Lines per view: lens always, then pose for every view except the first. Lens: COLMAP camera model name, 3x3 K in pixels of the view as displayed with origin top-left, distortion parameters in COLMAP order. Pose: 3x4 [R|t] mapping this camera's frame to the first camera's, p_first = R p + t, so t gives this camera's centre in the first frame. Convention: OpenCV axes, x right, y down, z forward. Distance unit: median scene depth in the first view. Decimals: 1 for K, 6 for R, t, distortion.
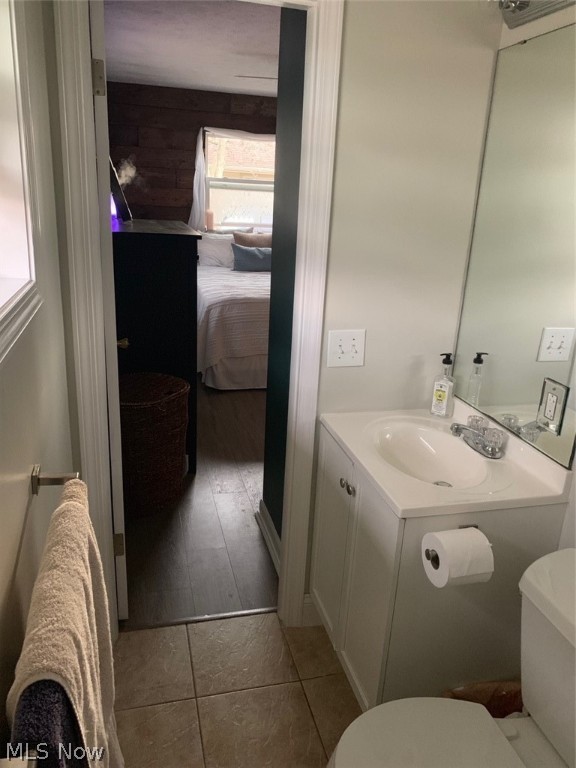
lens RADIAL K [[594.0, 0, 288.0], [0, 594.0, 384.0], [0, 0, 1]] dist [-0.007741, -0.000301]
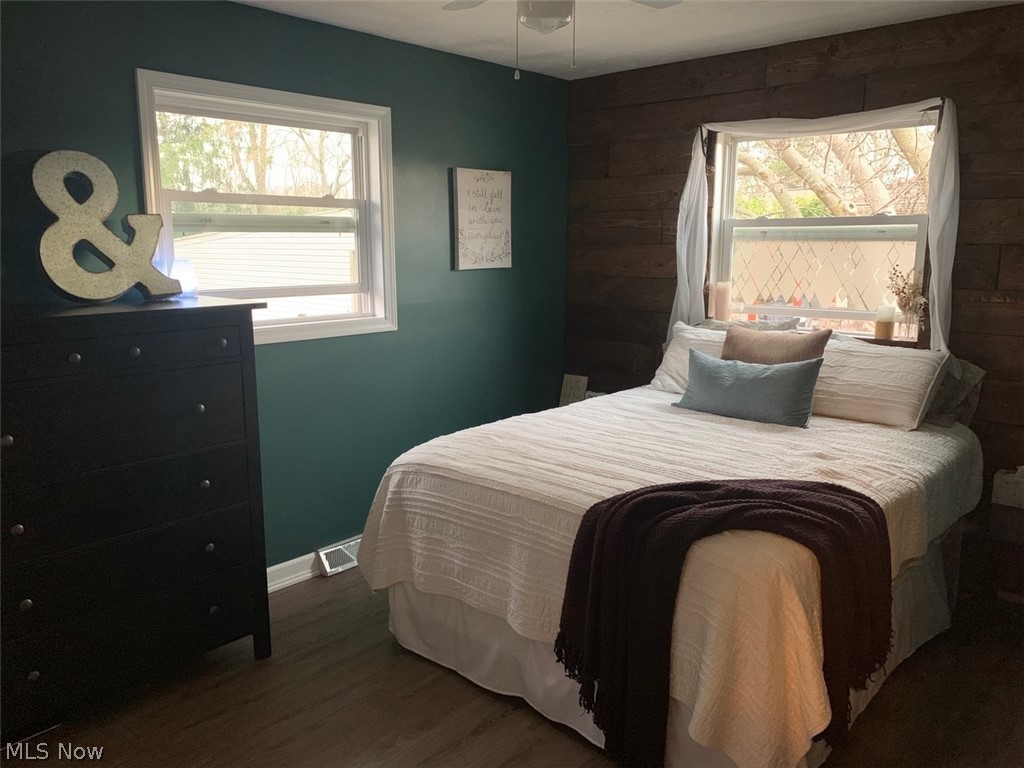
lens RADIAL K [[792.1, 0, 512.0], [0, 792.1, 384.0], [0, 0, 1]] dist [-0.007741, -0.000301]
pose [[0.540774, 0.098467, -0.835385, 0.352517], [-0.239056, 0.970165, -0.040396, -0.149970], [0.806483, 0.221549, 0.548180, 0.541764]]
